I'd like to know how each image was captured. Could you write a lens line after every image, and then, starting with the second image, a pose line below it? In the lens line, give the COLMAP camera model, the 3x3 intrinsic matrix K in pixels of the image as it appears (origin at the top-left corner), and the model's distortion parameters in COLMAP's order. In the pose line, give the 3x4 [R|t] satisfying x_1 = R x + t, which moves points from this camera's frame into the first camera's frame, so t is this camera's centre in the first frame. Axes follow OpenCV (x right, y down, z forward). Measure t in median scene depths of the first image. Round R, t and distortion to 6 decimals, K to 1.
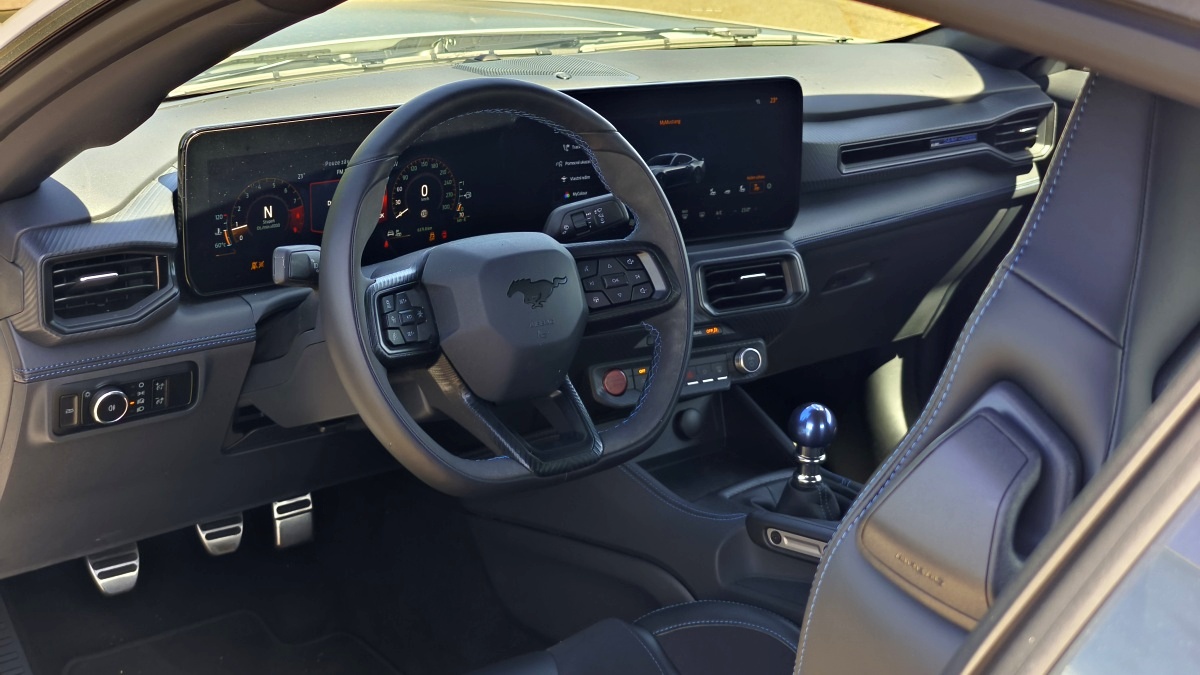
lens RADIAL K [[1759.3, 0, 600.0], [0, 1759.3, 337.5], [0, 0, 1]] dist [-0.030901, -0.023160]
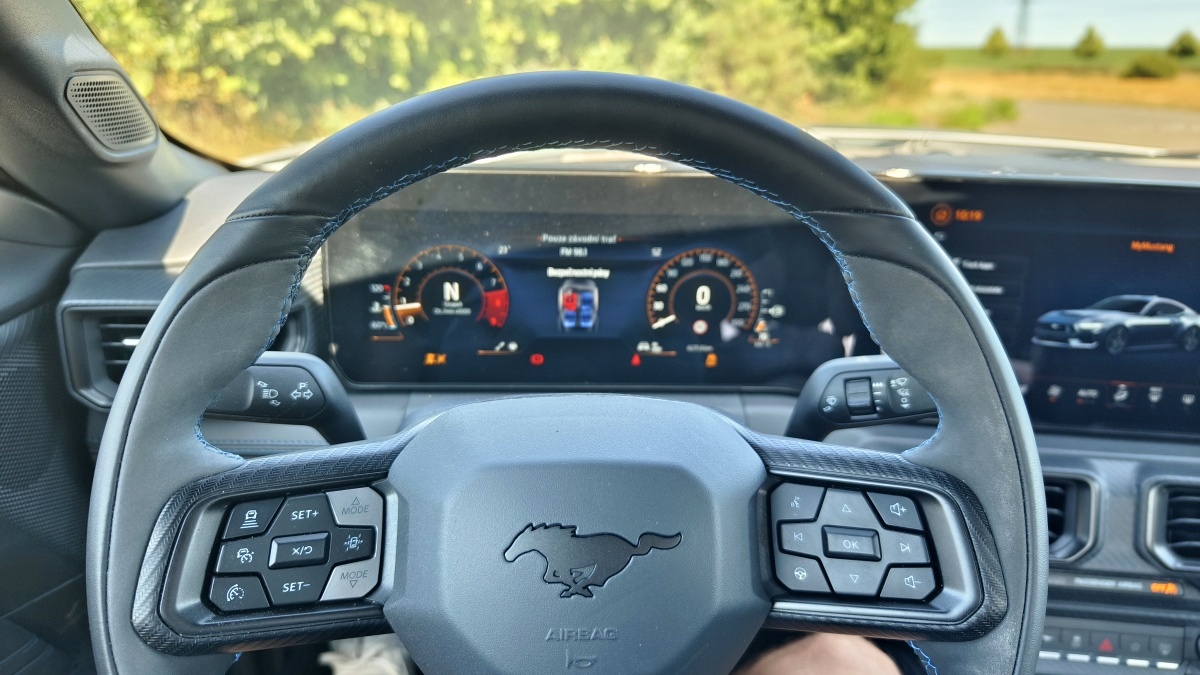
lens RADIAL K [[895.8, 0, 600.0], [0, 895.8, 337.5], [0, 0, 1]] dist [0.007877, 0.001628]
pose [[0.807783, 0.178738, -0.561729, 0.072923], [-0.179952, 0.982206, 0.053755, -0.080065], [0.561342, 0.057662, 0.825573, 0.691841]]
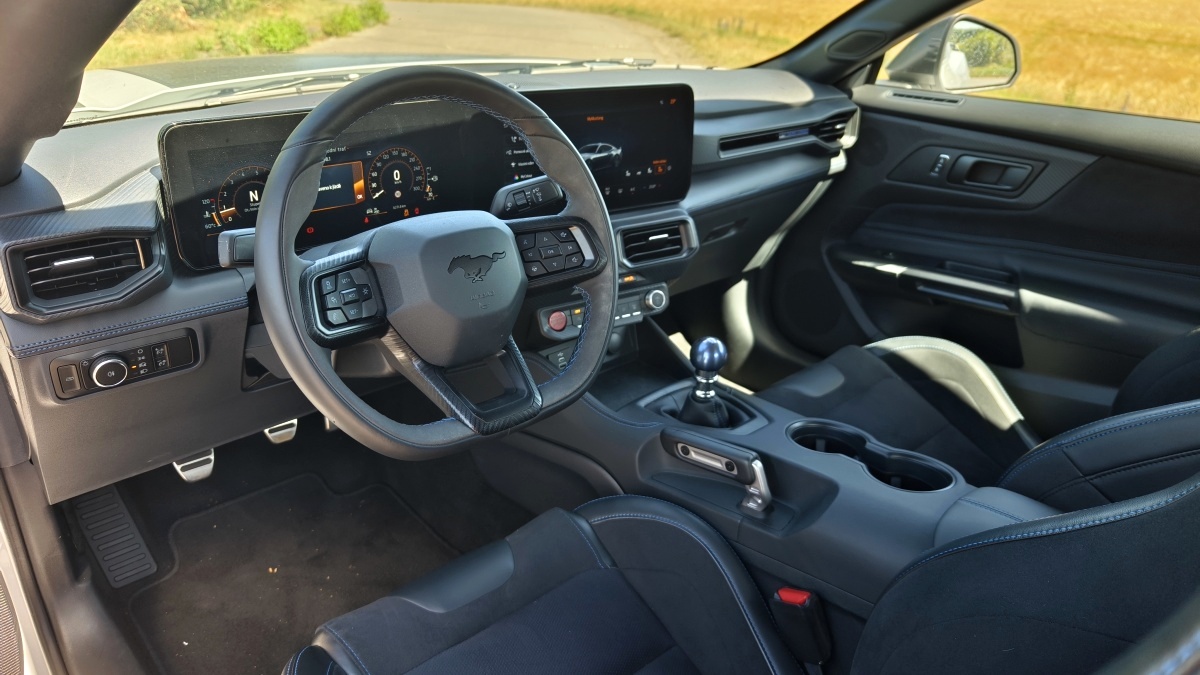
lens RADIAL K [[804.8, 0, 579.8], [0, 804.8, 355.1], [0, 0, 1]] dist [0.018122, -0.070675]
pose [[0.999606, -0.021813, 0.017656, 0.015715], [0.019274, 0.990926, 0.133022, -0.031959], [-0.020397, -0.132629, 0.990956, 0.428851]]
